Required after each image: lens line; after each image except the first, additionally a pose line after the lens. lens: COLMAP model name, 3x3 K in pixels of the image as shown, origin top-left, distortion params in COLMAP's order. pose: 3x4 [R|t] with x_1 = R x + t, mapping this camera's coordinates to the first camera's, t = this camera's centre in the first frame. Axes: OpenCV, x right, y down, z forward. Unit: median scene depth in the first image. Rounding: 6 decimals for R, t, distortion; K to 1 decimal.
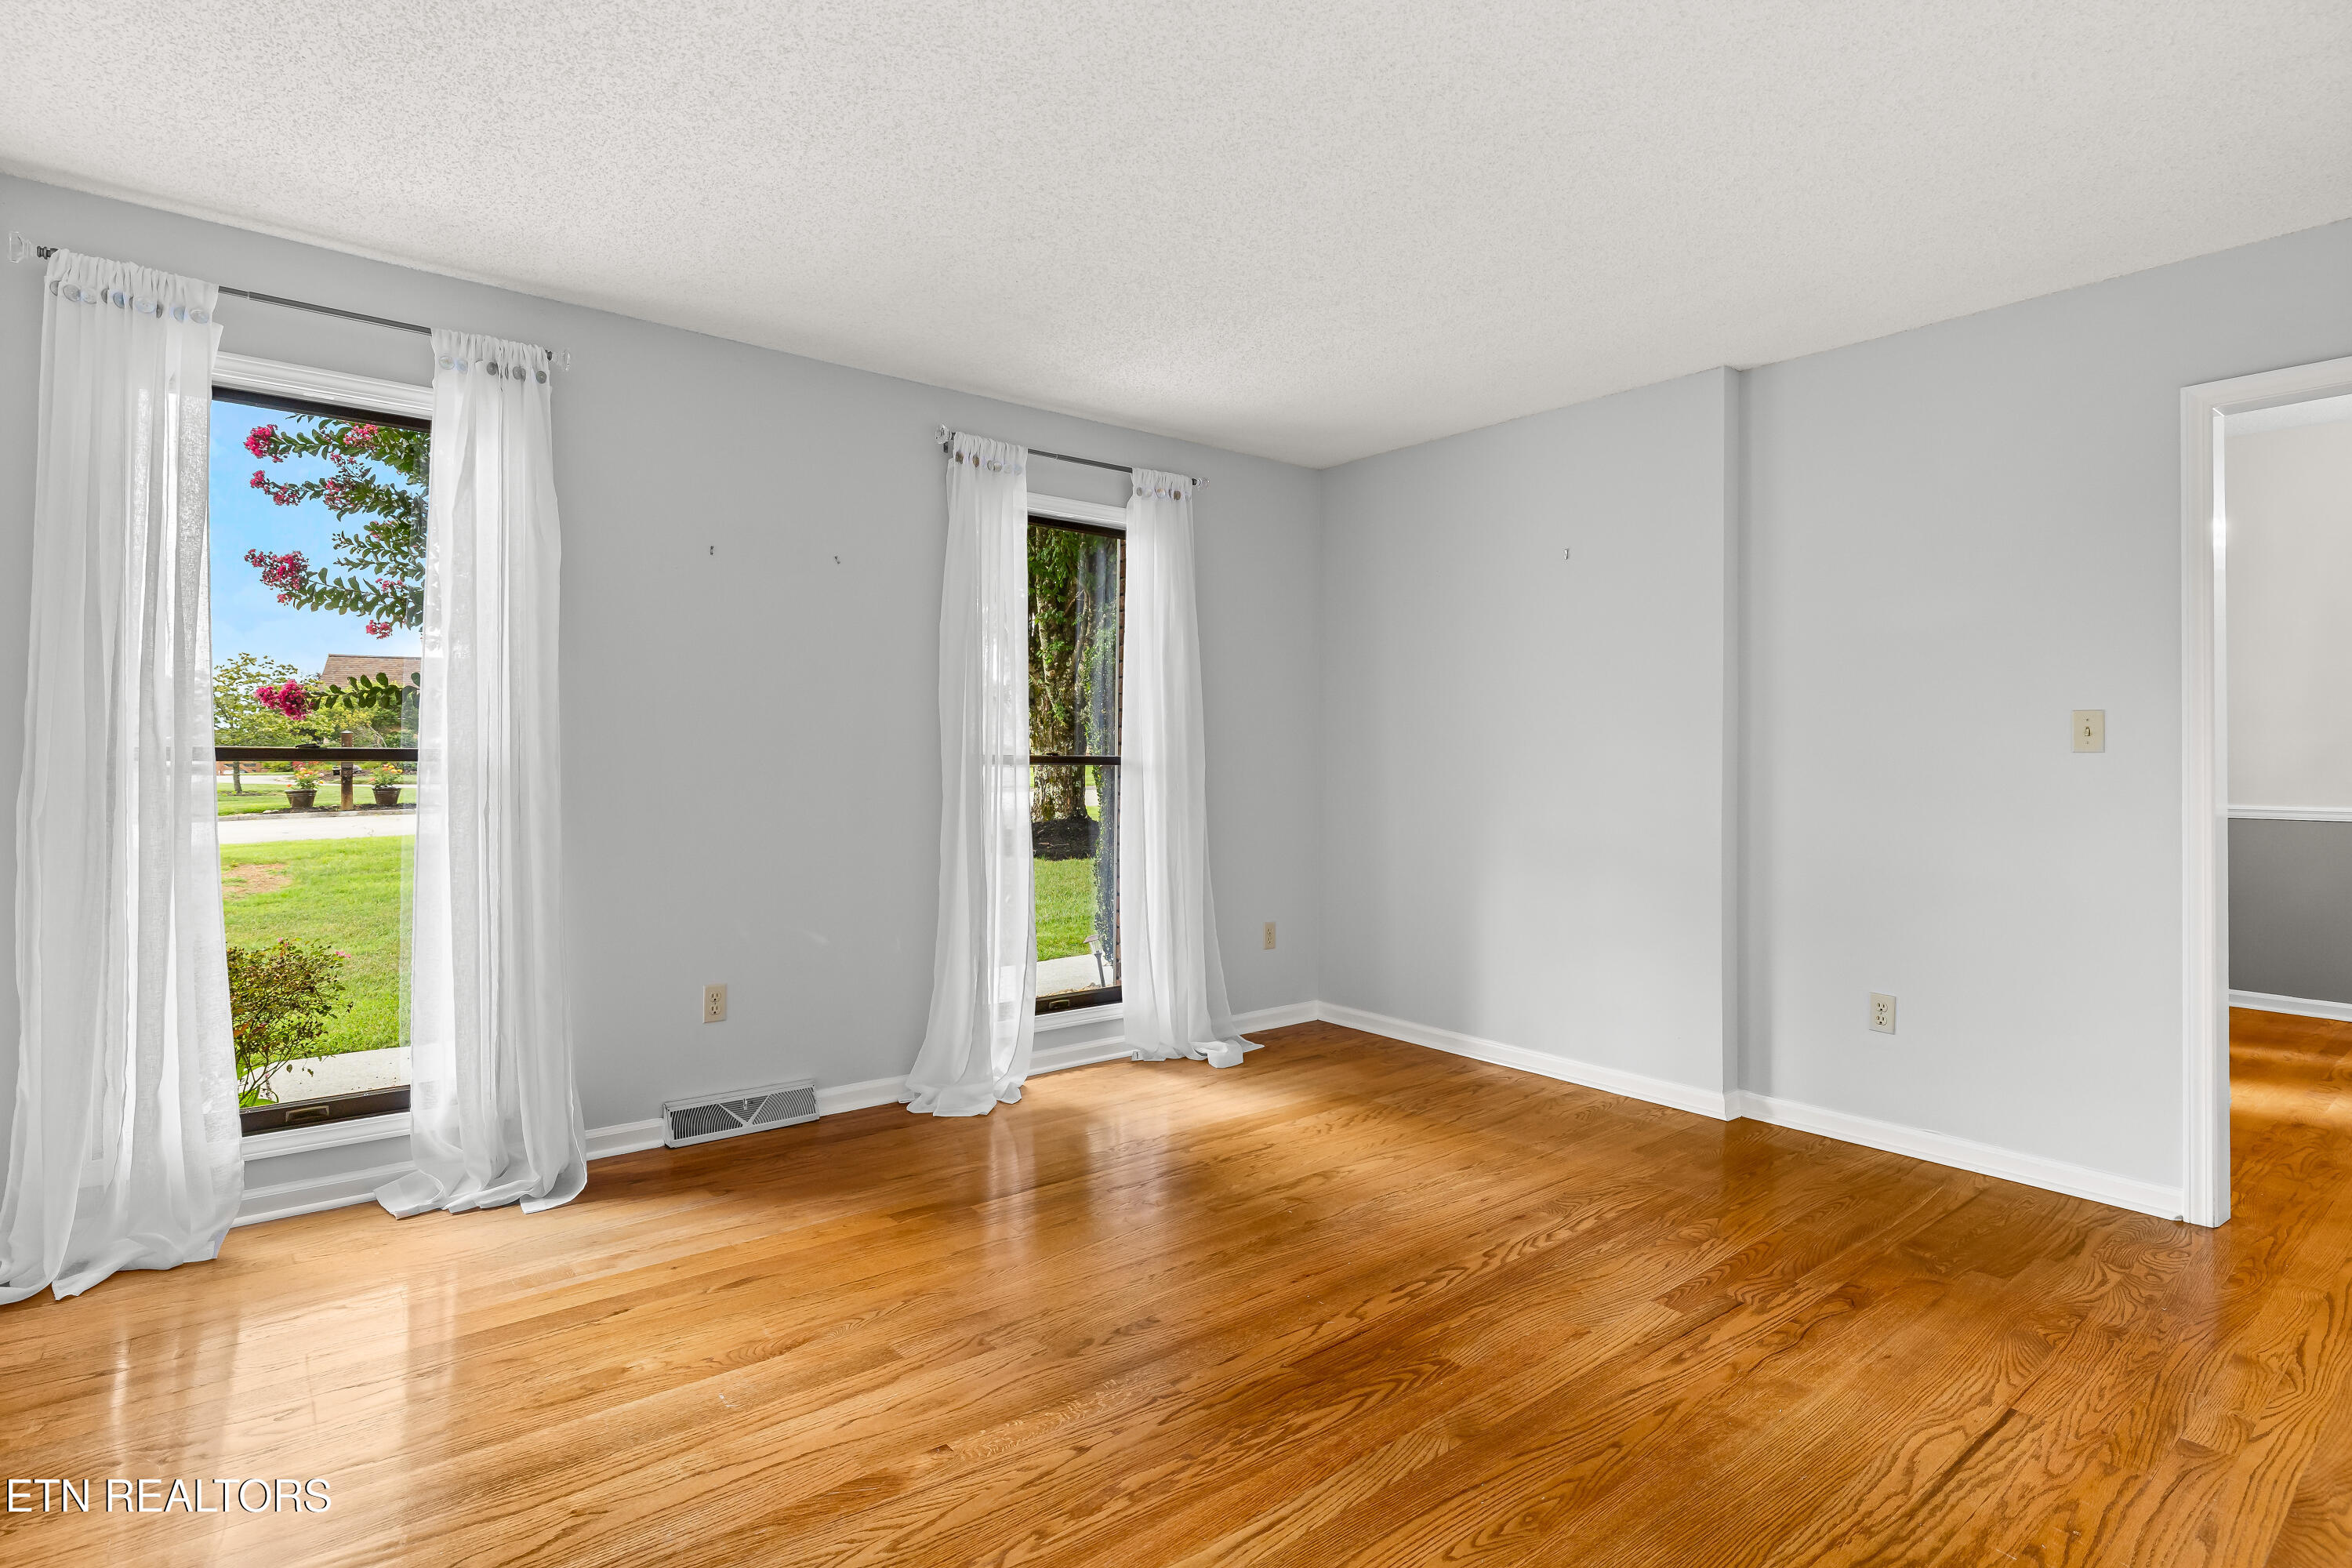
lens RADIAL K [[1168.5, 0, 1159.4], [0, 1168.5, 778.2], [0, 0, 1]] dist [-0.009016, -0.000428]
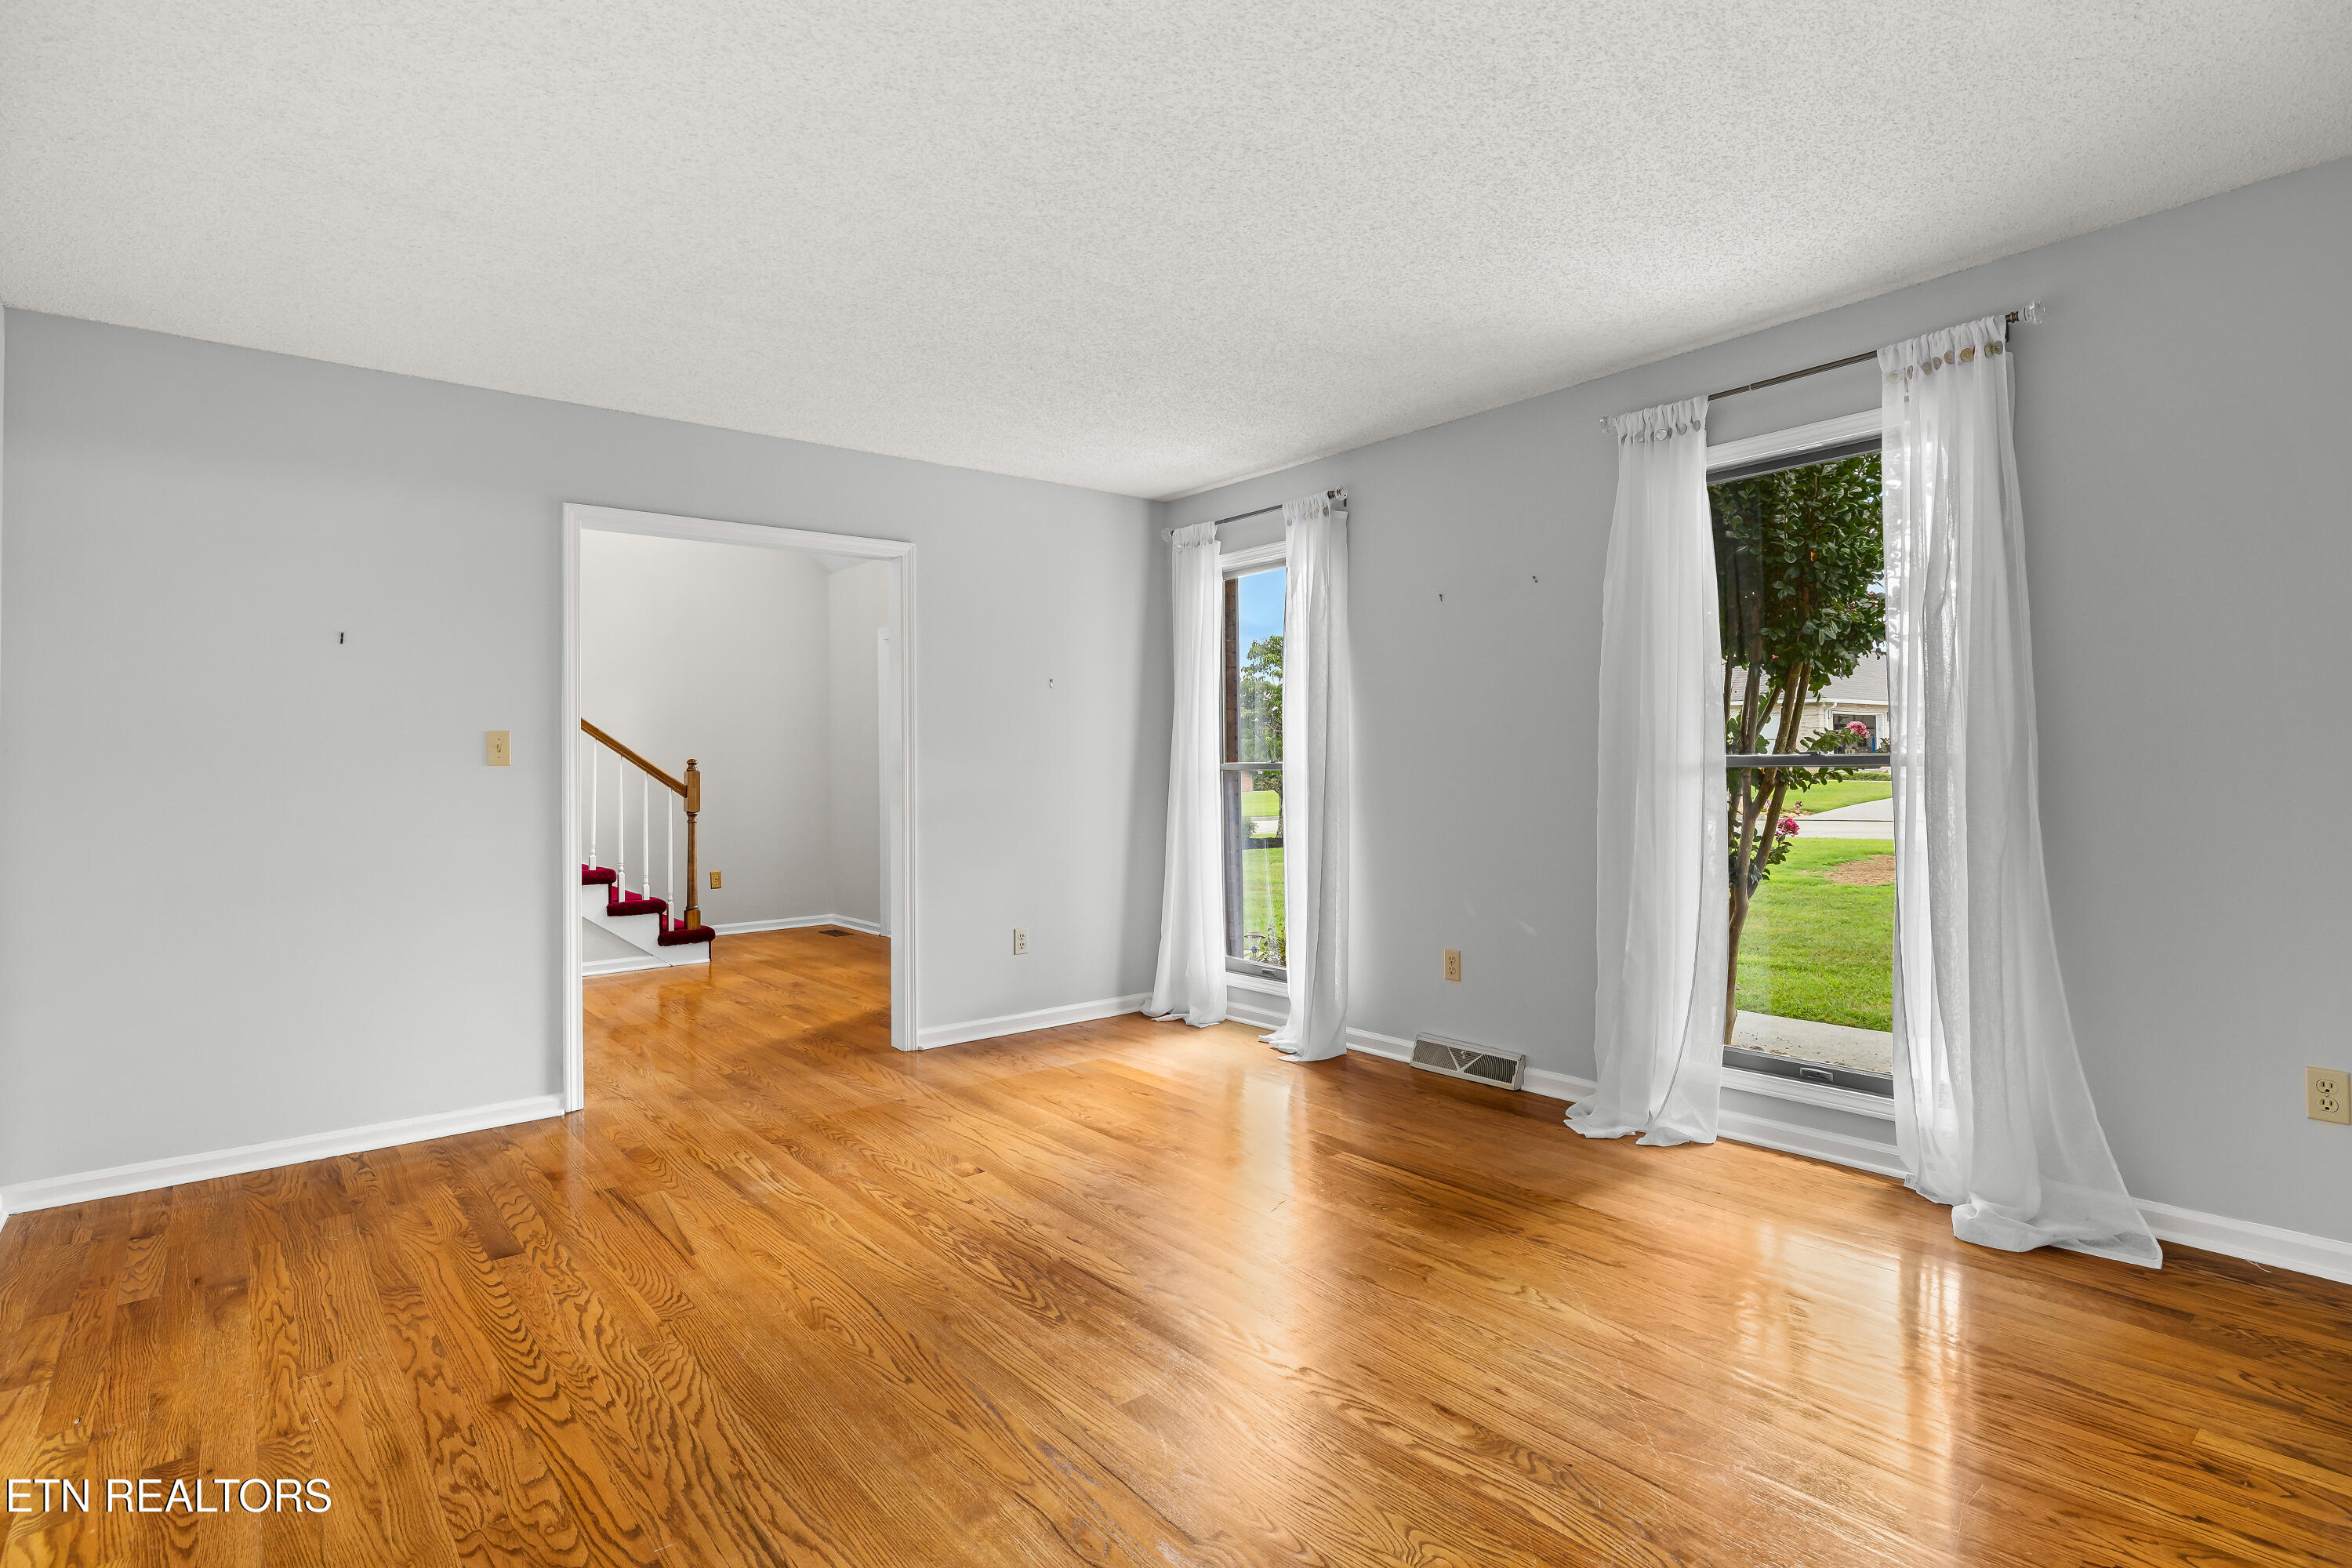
lens RADIAL K [[1168.5, 0, 1159.3], [0, 1168.5, 775.6], [0, 0, 1]] dist [-0.009016, -0.000428]
pose [[0.003372, 0.000260, -0.999994, 1.045716], [-0.000229, 1.000000, 0.000259, -0.007498], [0.999994, 0.000228, 0.003373, 0.852635]]
